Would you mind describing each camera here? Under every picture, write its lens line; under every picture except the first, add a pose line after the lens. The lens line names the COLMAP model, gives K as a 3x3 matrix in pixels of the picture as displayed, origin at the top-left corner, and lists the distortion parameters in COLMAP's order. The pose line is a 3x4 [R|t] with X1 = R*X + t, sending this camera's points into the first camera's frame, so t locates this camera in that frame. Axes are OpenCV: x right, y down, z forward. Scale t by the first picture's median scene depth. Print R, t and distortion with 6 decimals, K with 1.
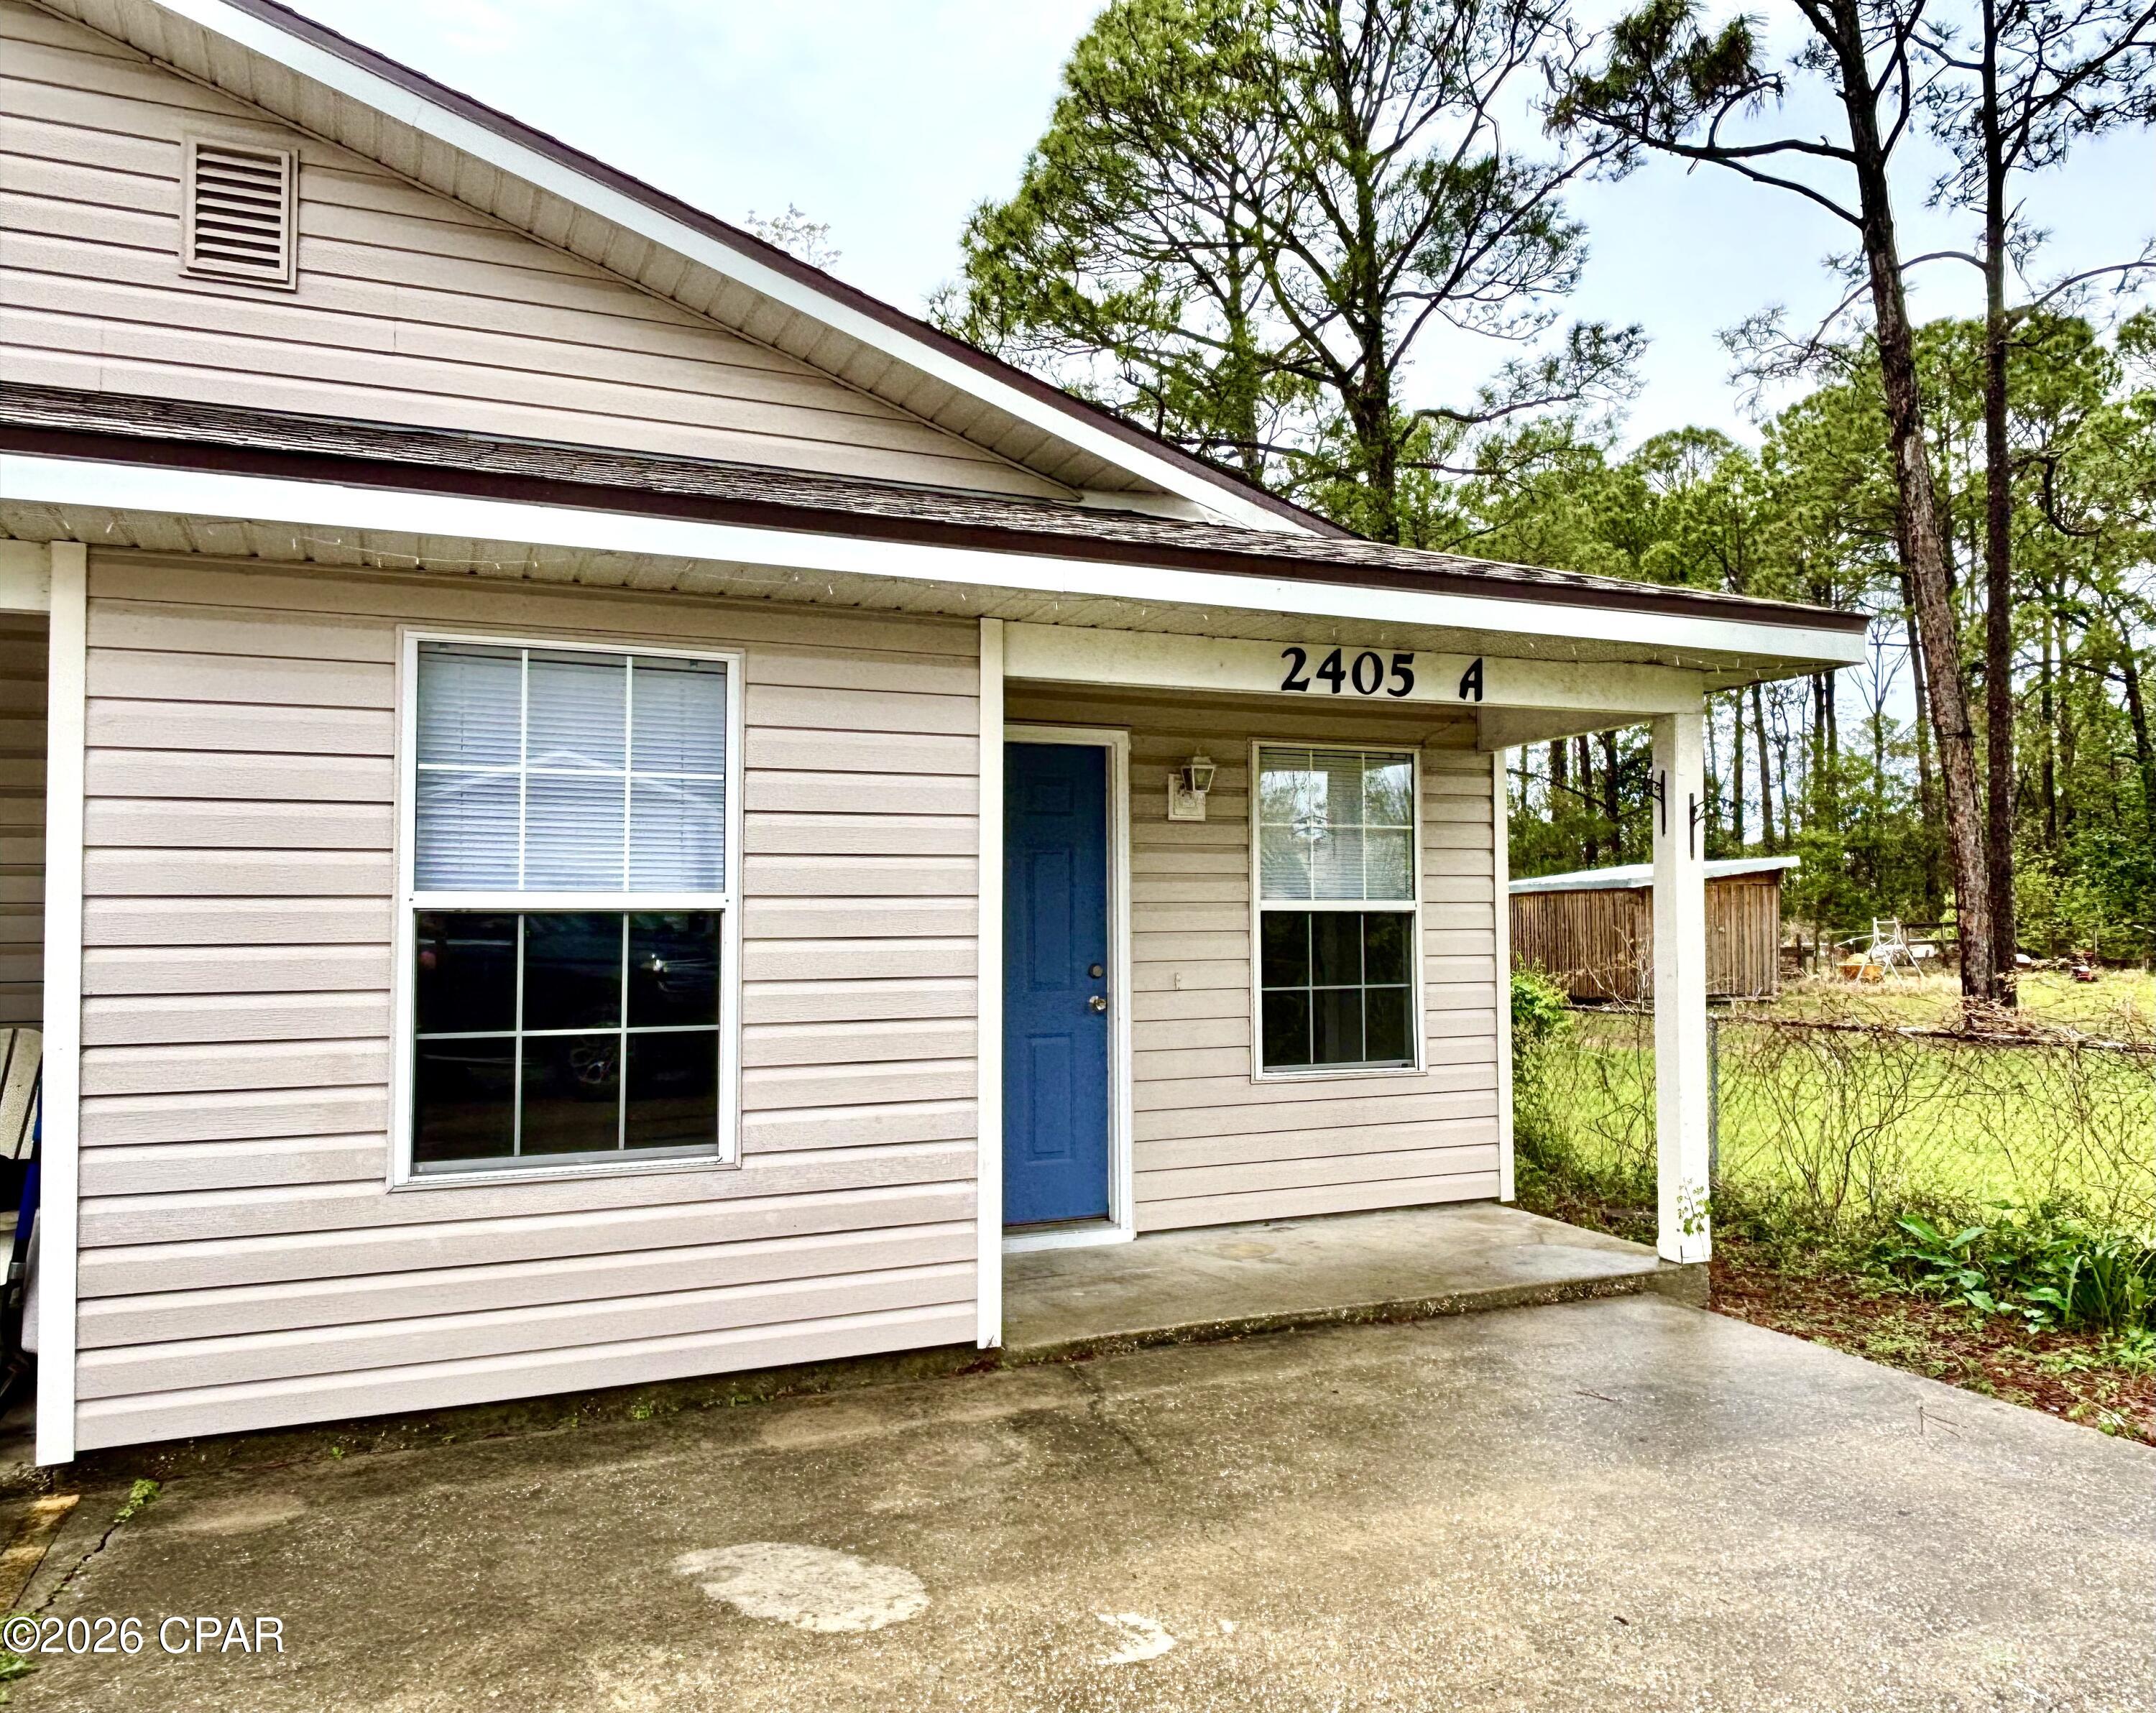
lens RADIAL K [[1471.0, 0, 1078.0], [0, 1471.0, 856.5], [0, 0, 1]] dist [0.051022, -0.064144]
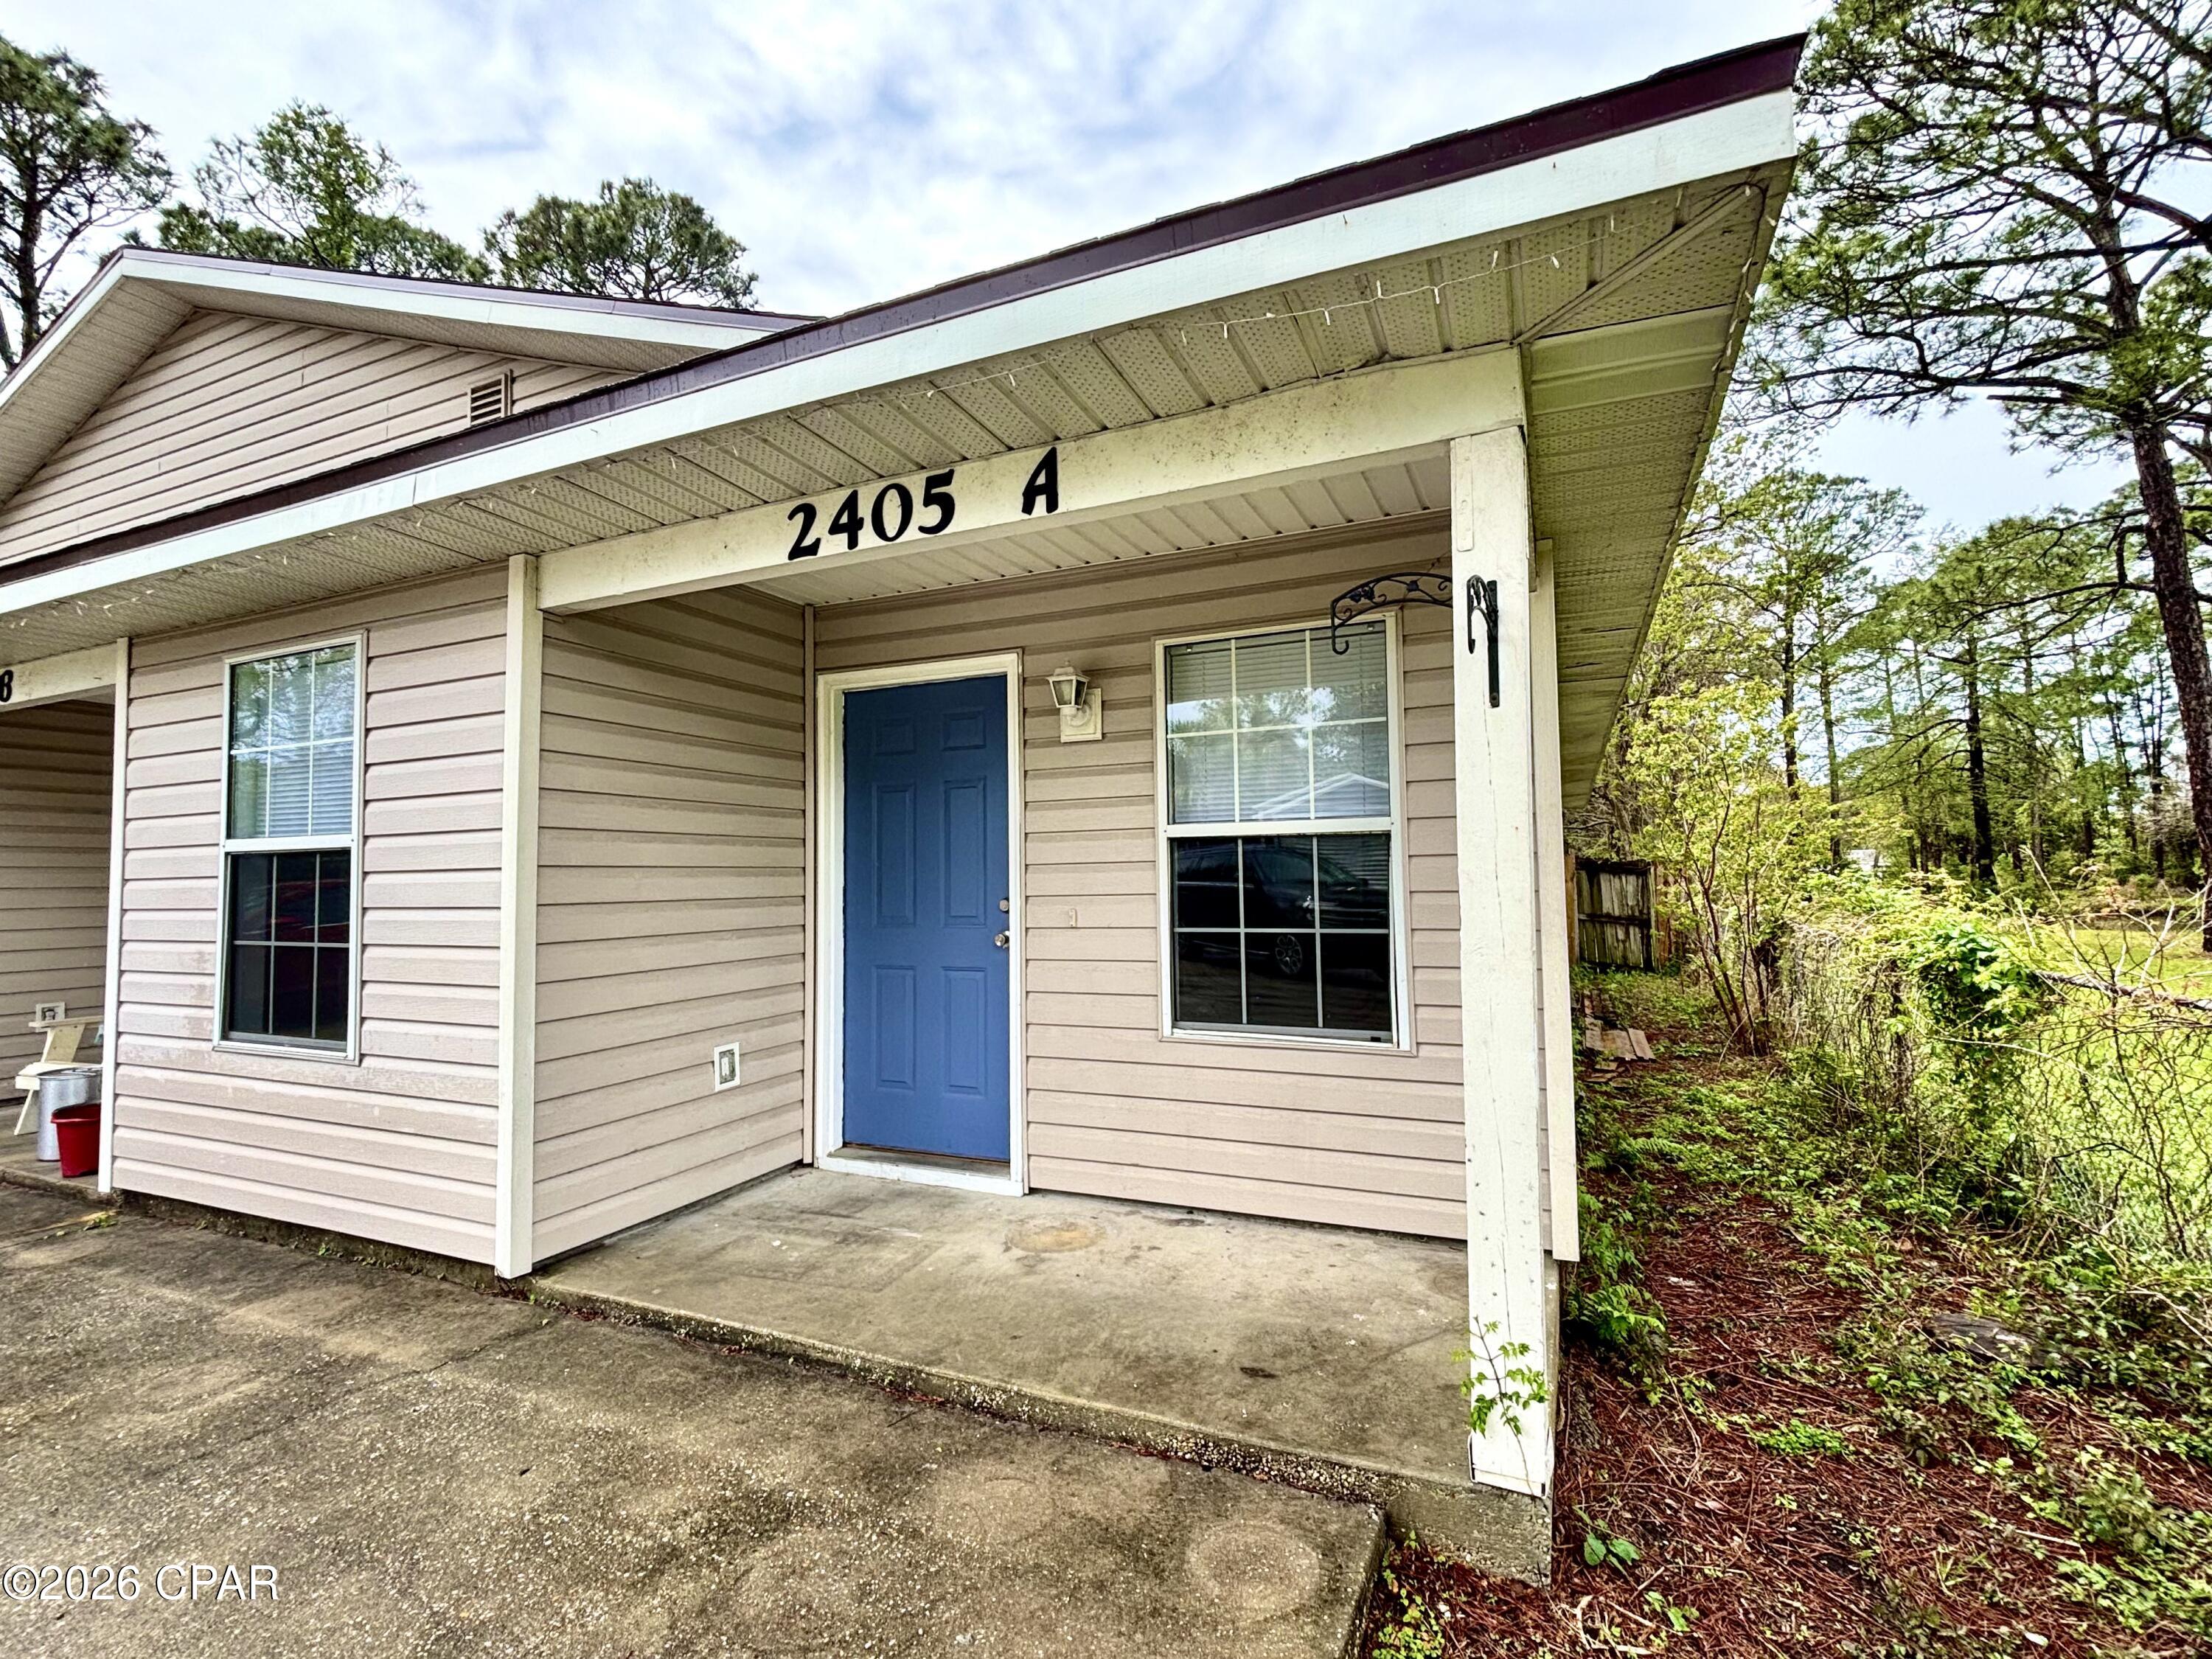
lens RADIAL K [[967.6, 0, 1122.1], [0, 967.6, 824.5], [0, 0, 1]] dist [-0.012278, 0.007745]
pose [[0.701187, -0.044636, -0.711579, 0.673867], [0.042811, 0.998873, -0.020472, 0.053506], [0.711691, -0.016109, 0.702308, 0.797408]]
